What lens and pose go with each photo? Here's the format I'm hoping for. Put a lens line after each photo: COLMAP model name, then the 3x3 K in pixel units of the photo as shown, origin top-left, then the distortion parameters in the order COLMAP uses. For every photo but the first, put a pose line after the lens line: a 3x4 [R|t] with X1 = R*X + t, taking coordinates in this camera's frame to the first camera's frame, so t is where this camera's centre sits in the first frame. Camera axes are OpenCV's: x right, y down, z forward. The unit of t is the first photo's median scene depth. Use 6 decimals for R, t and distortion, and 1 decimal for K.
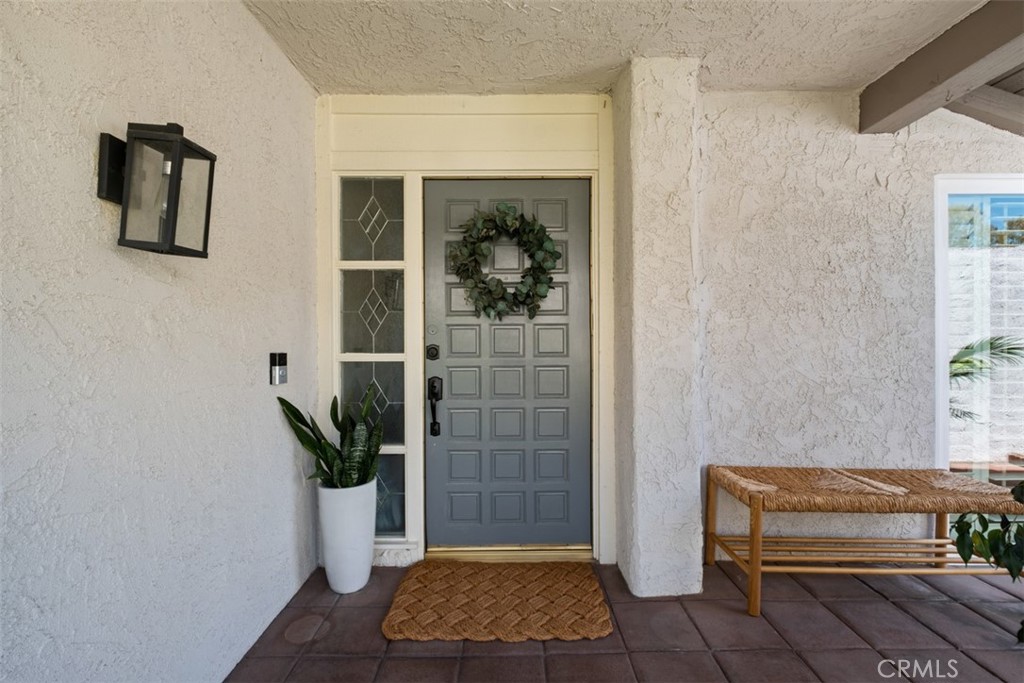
lens RADIAL K [[439.5, 0, 512.0], [0, 439.5, 340.2], [0, 0, 1]] dist [0.002961, -0.005548]
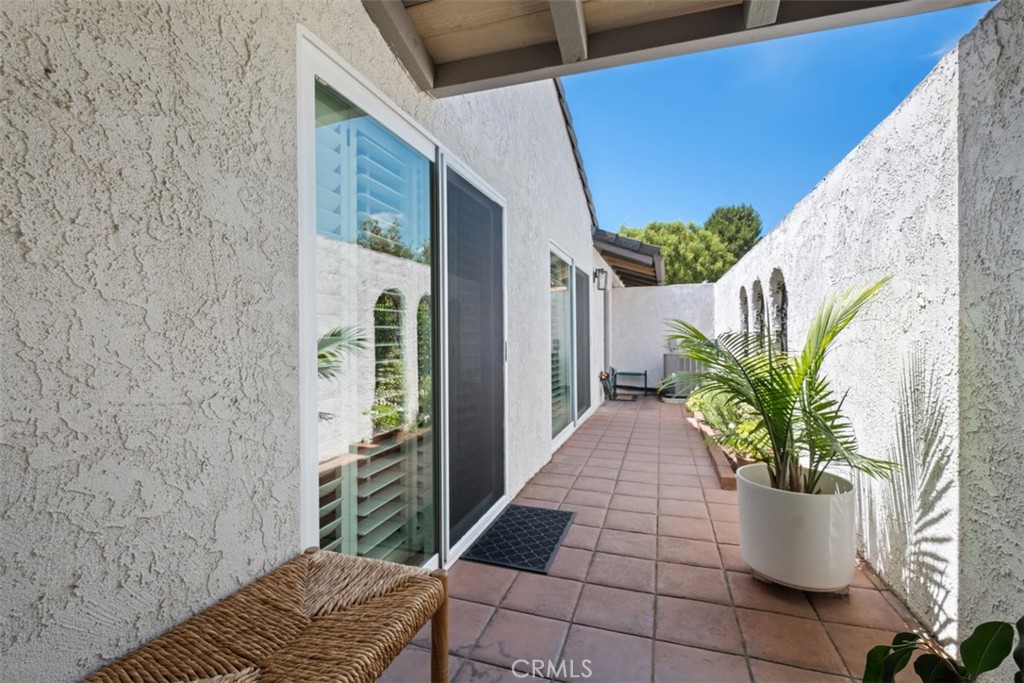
lens RADIAL K [[439.5, 0, 513.1], [0, 439.5, 341.0], [0, 0, 1]] dist [0.002961, -0.005548]
pose [[0.317505, -0.005781, 0.948239, 0.522123], [0.002575, 0.999983, 0.005234, 0.026535], [-0.948253, 0.000780, 0.317514, 0.564936]]
